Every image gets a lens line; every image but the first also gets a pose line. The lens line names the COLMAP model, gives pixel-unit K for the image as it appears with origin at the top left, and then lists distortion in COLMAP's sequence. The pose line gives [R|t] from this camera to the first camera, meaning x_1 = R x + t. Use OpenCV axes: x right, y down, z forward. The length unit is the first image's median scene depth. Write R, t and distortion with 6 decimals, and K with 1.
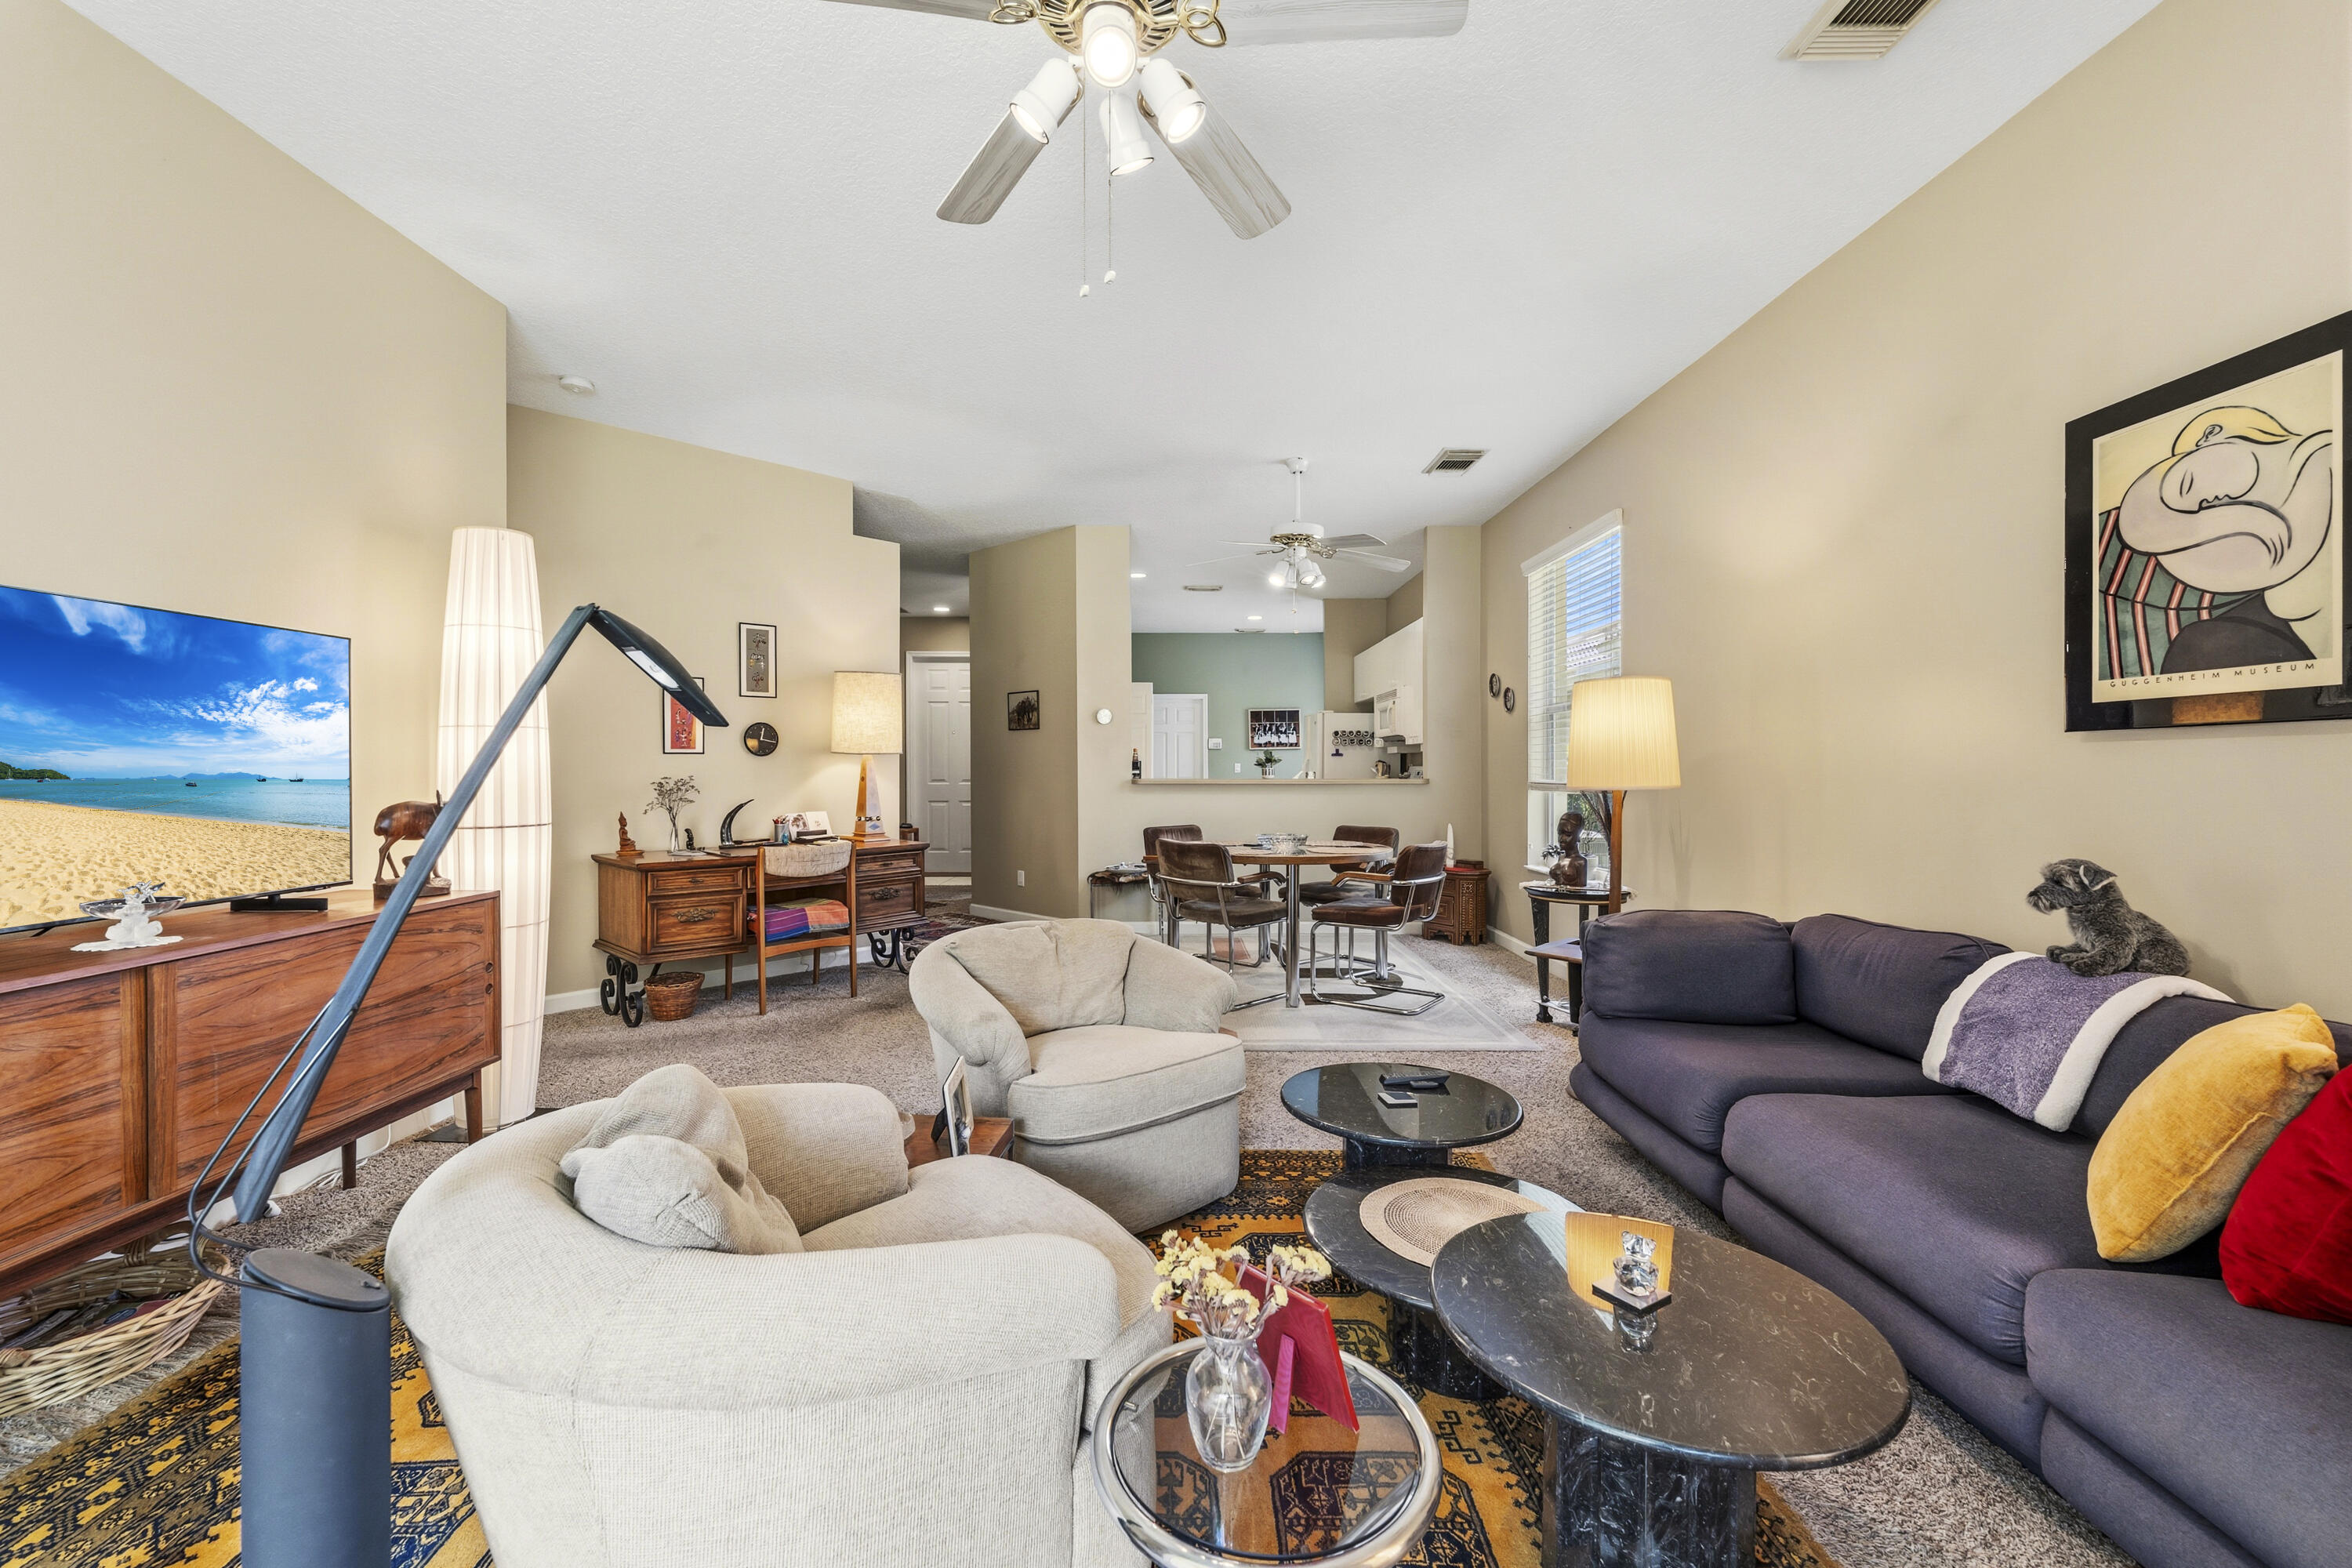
lens RADIAL K [[959.3, 0, 1177.8], [0, 959.3, 768.5], [0, 0, 1]] dist [-0.000801, -0.000898]
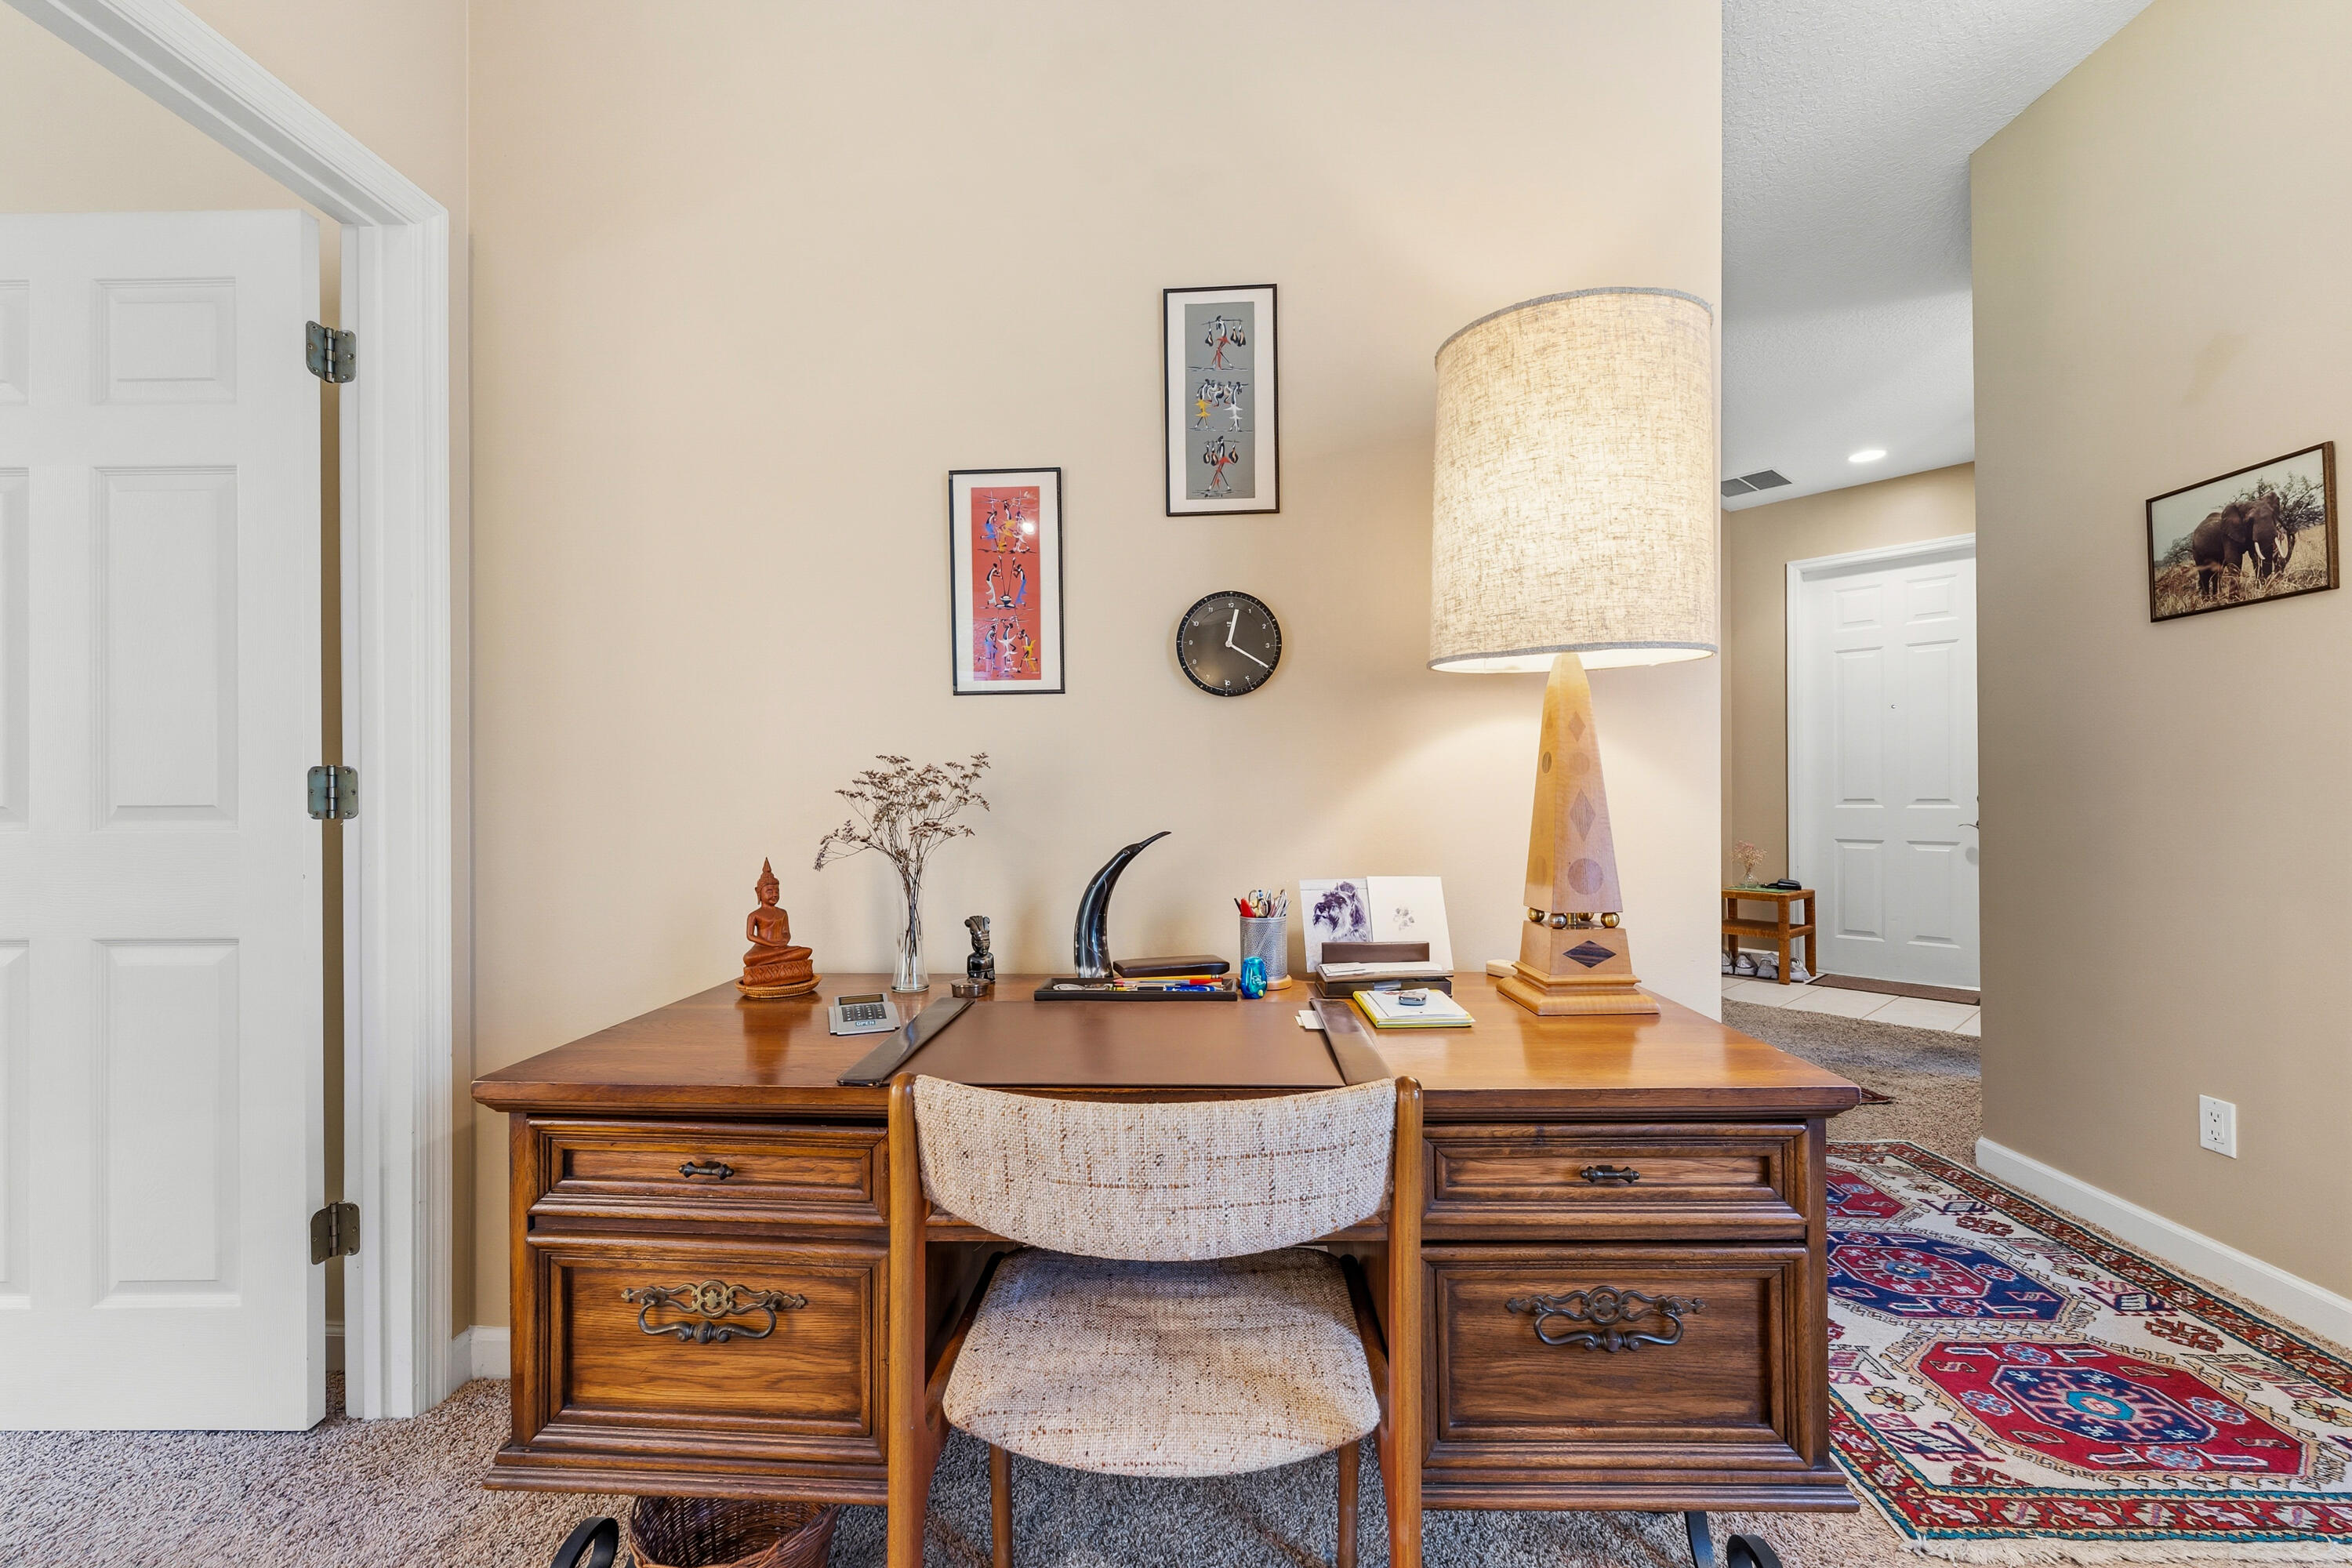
lens RADIAL K [[959.3, 0, 1173.0], [0, 959.3, 791.3], [0, 0, 1]] dist [-0.000801, -0.000898]
pose [[0.654258, -0.002892, -0.756266, -0.203965], [0.000067, 0.999993, -0.003767, 0.019925], [0.756272, 0.002414, 0.654253, 0.772628]]
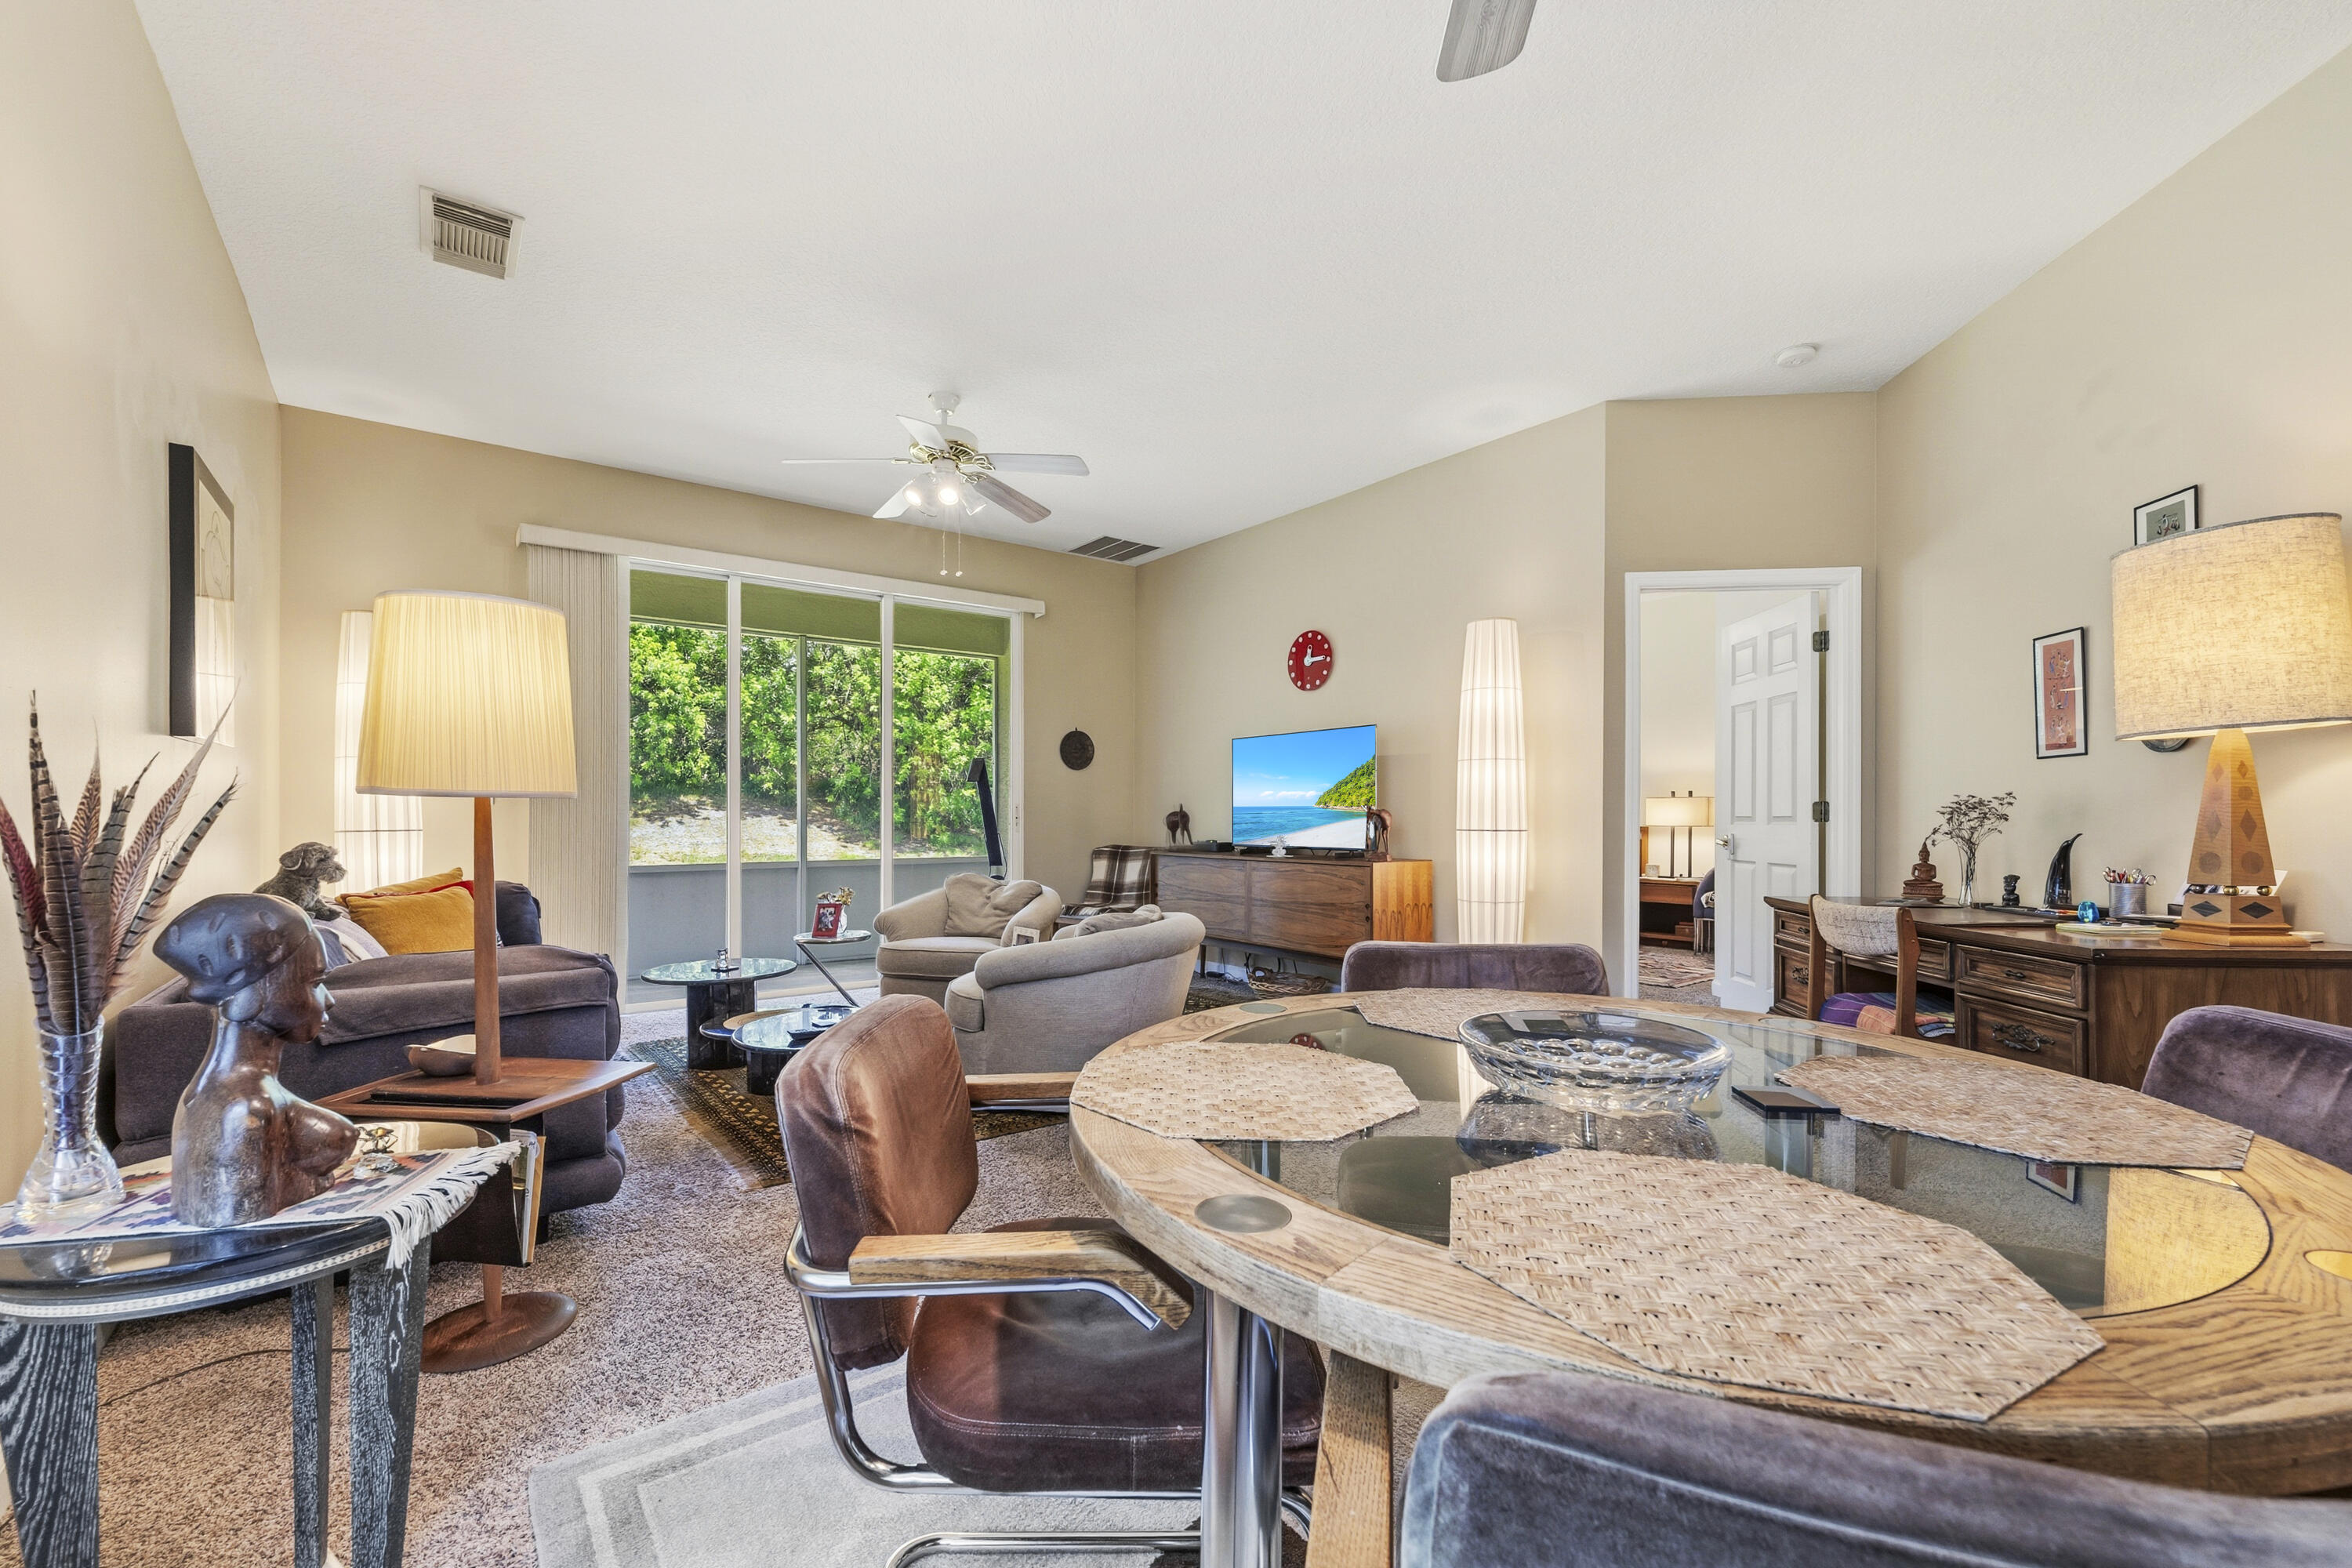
lens RADIAL K [[959.3, 0, 1183.2], [0, 959.3, 817.1], [0, 0, 1]] dist [-0.000801, -0.000898]
pose [[-0.796387, 0.004018, -0.604773, 0.293043], [0.000091, 0.999979, 0.006524, 0.018433], [0.604787, 0.005140, -0.796371, 1.084505]]
